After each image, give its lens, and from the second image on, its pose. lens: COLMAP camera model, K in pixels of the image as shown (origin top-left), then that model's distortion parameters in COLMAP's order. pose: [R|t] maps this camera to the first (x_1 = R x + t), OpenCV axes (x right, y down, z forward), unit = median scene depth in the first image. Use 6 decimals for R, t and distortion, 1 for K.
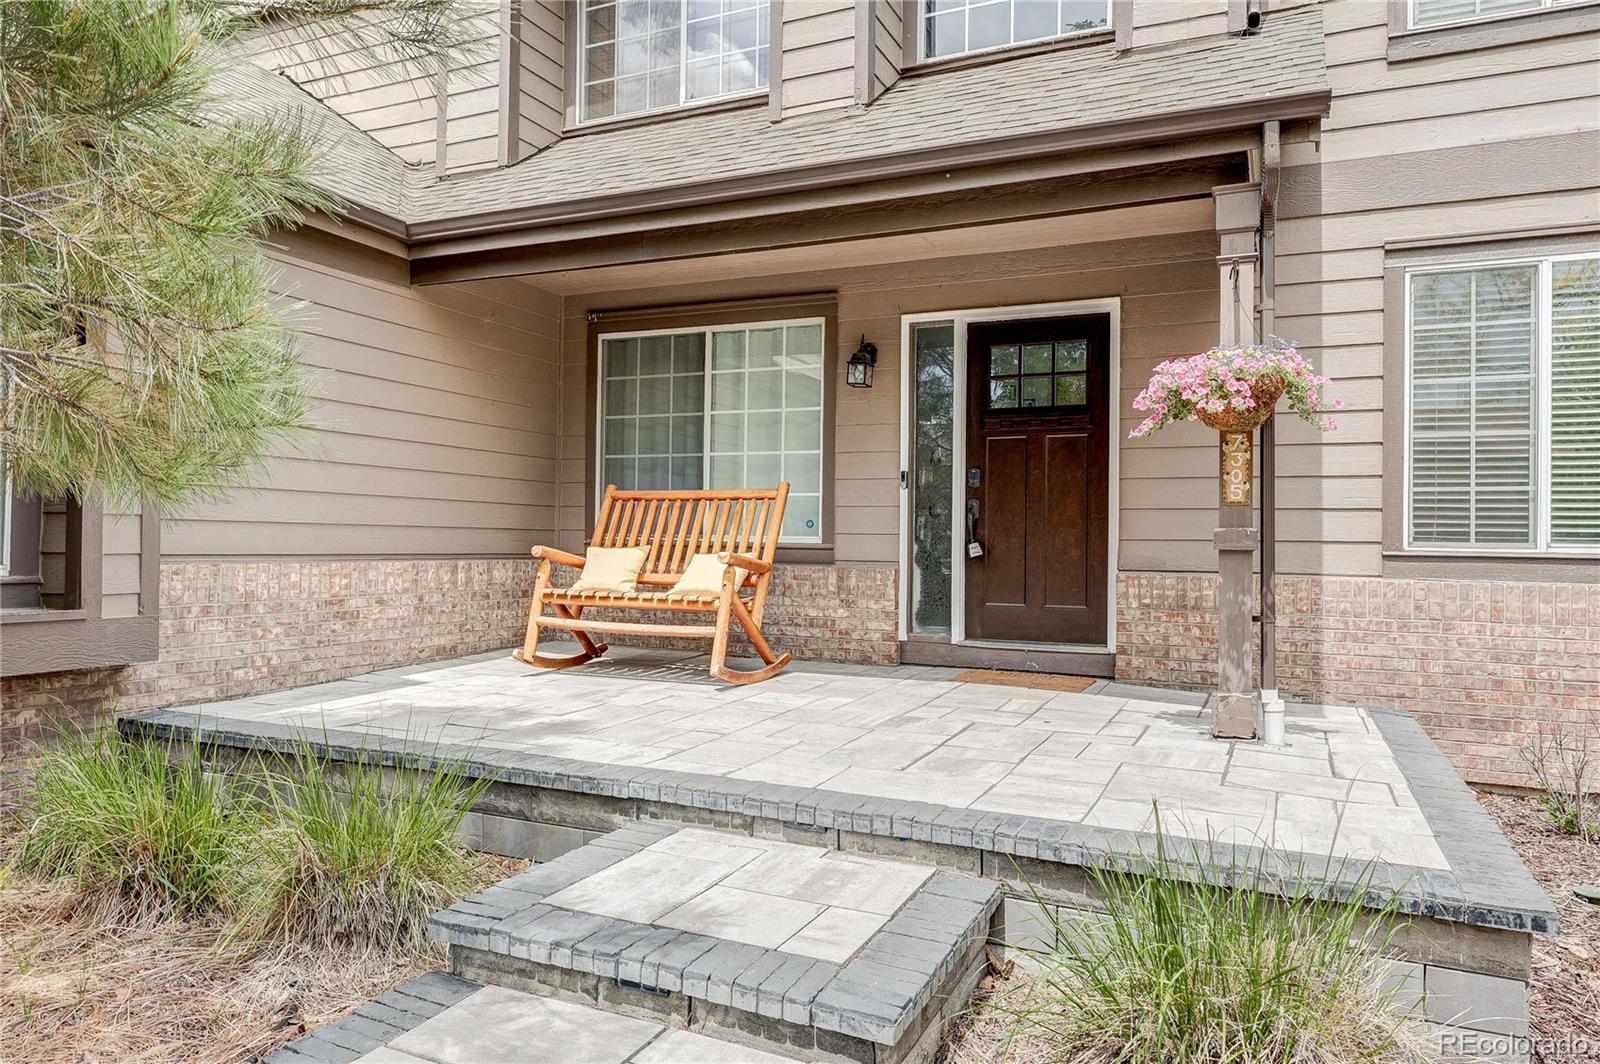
lens RADIAL K [[1071.6, 0, 786.9], [0, 1071.6, 522.9], [0, 0, 1]] dist [-0.001836, 0.000908]
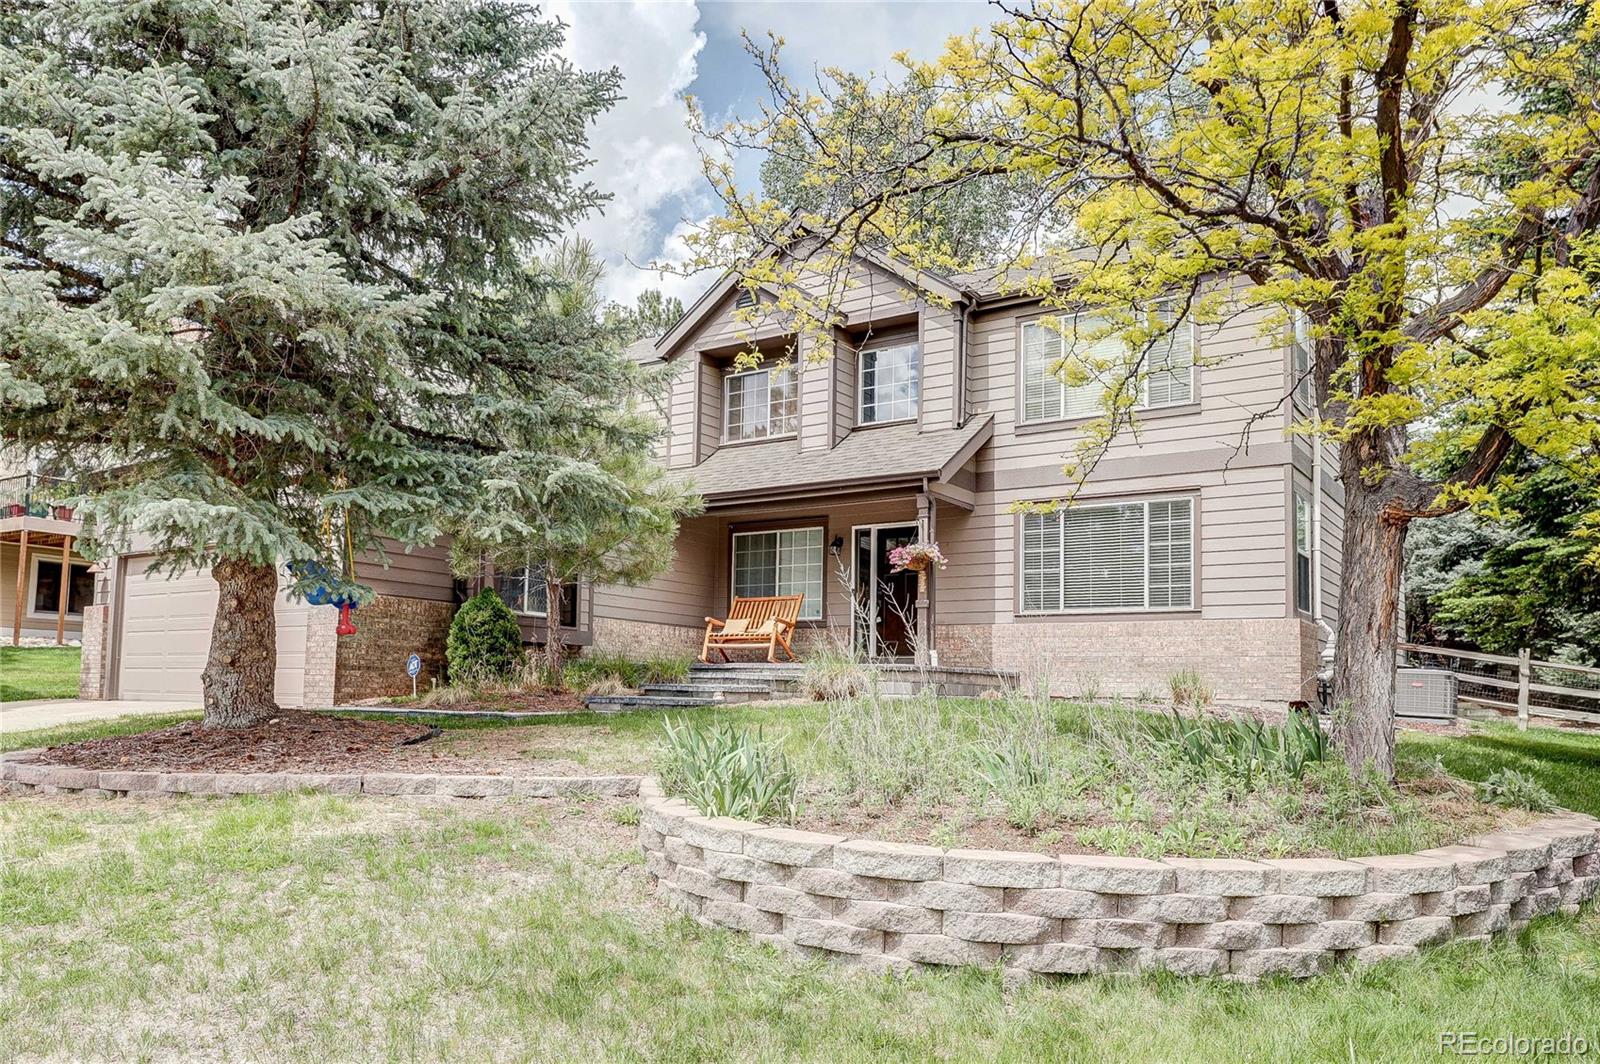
lens RADIAL K [[1071.6, 0, 800.4], [0, 1071.6, 537.7], [0, 0, 1]] dist [-0.001836, 0.000908]
pose [[0.991090, -0.018318, -0.131931, 0.321429], [0.001562, 0.992029, -0.126003, 0.147466], [0.133187, 0.124674, 0.983218, -1.476086]]
